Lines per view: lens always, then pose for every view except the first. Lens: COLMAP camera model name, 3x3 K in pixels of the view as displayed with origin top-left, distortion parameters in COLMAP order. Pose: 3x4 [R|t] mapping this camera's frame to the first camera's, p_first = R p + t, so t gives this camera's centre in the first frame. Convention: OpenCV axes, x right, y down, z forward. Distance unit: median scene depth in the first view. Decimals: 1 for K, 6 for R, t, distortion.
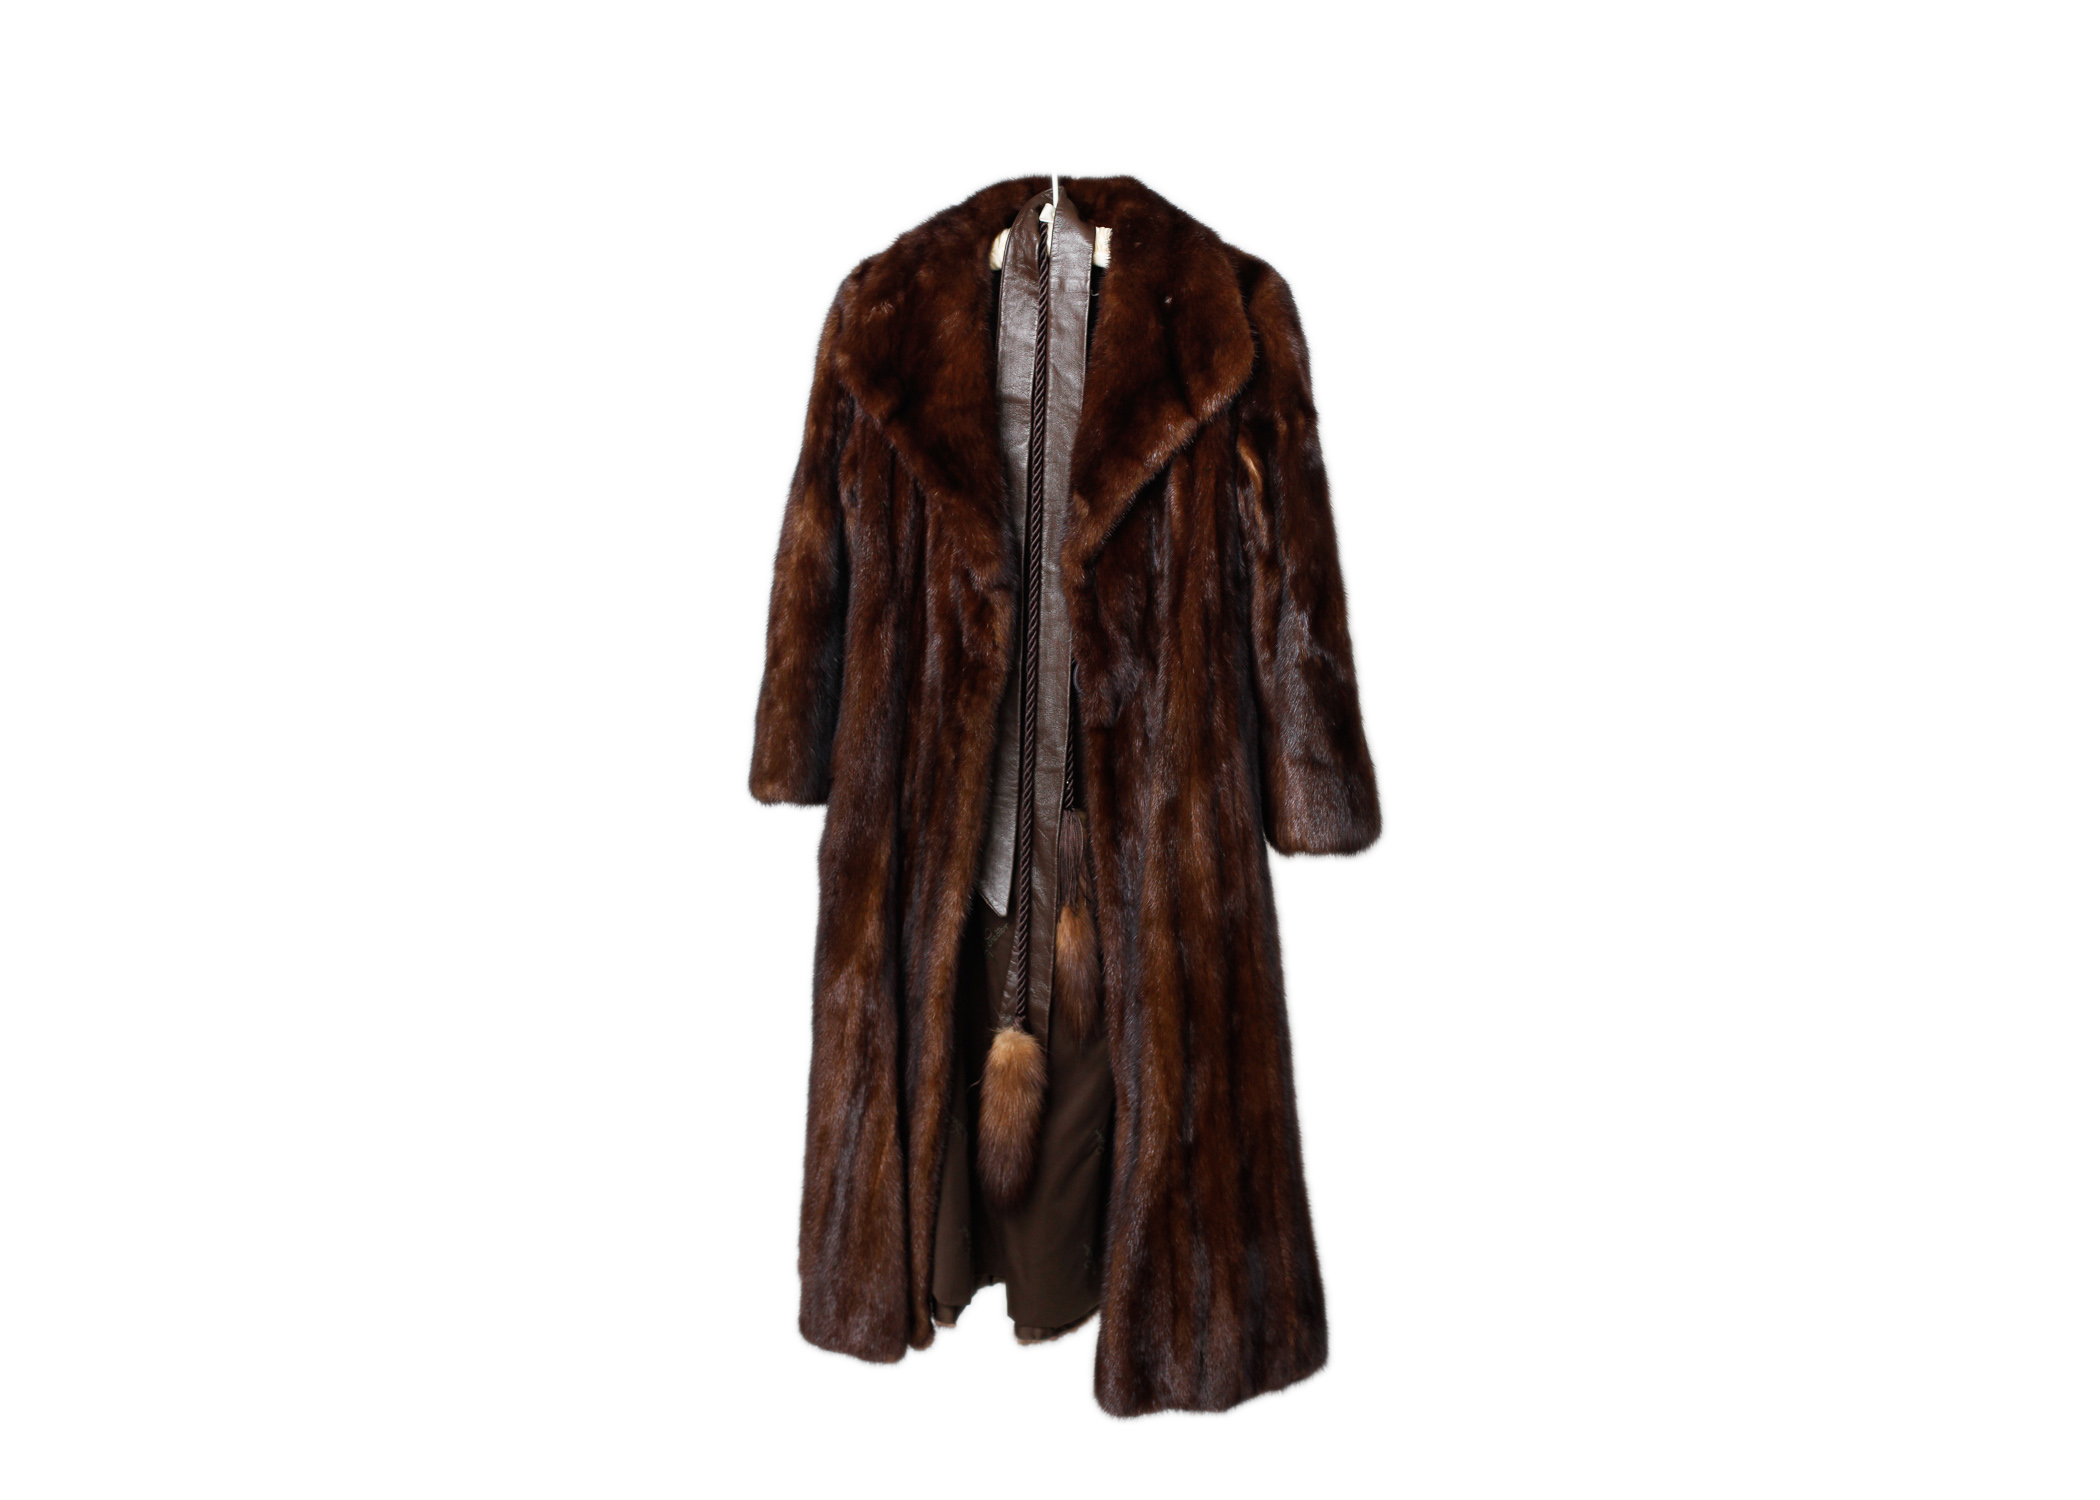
lens RADIAL K [[3110.1, 0, 1050.0], [0, 3110.1, 750.0], [0, 0, 1]] dist [-0.006440, -0.003497]
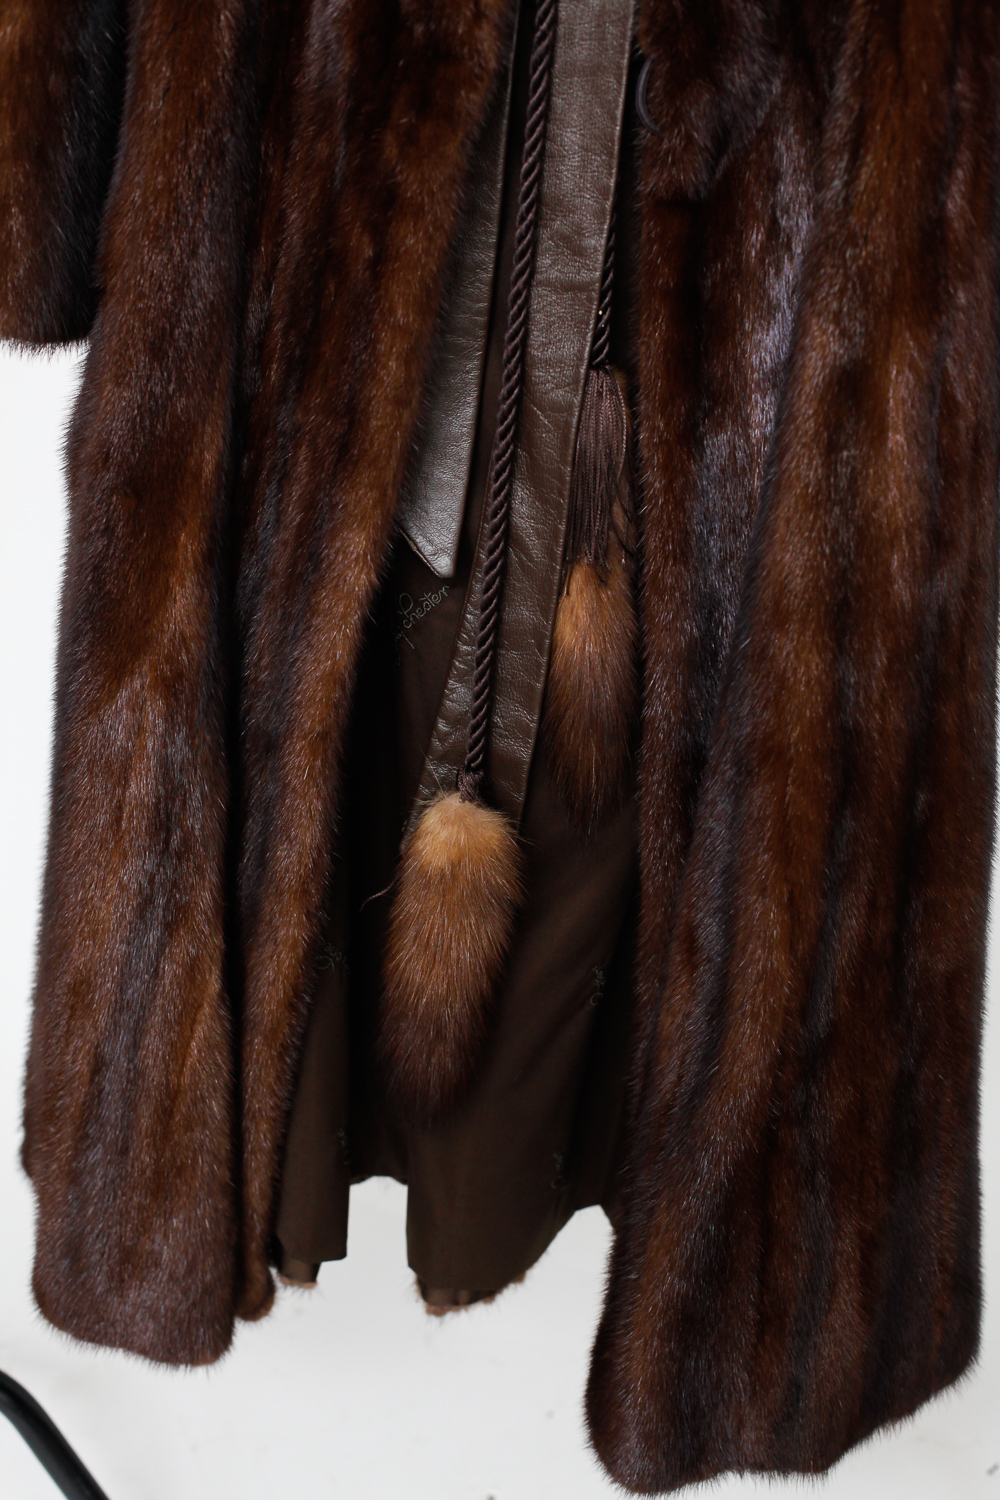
lens RADIAL K [[2401.0, 0, 500.0], [0, 2401.0, 750.0], [0, 0, 1]] dist [-0.142929, 0.044283]
pose [[0.986602, -0.003228, 0.163113, -0.069987], [-0.034172, 0.973537, 0.225959, -0.006651], [-0.159526, -0.228506, 0.960384, 0.629211]]
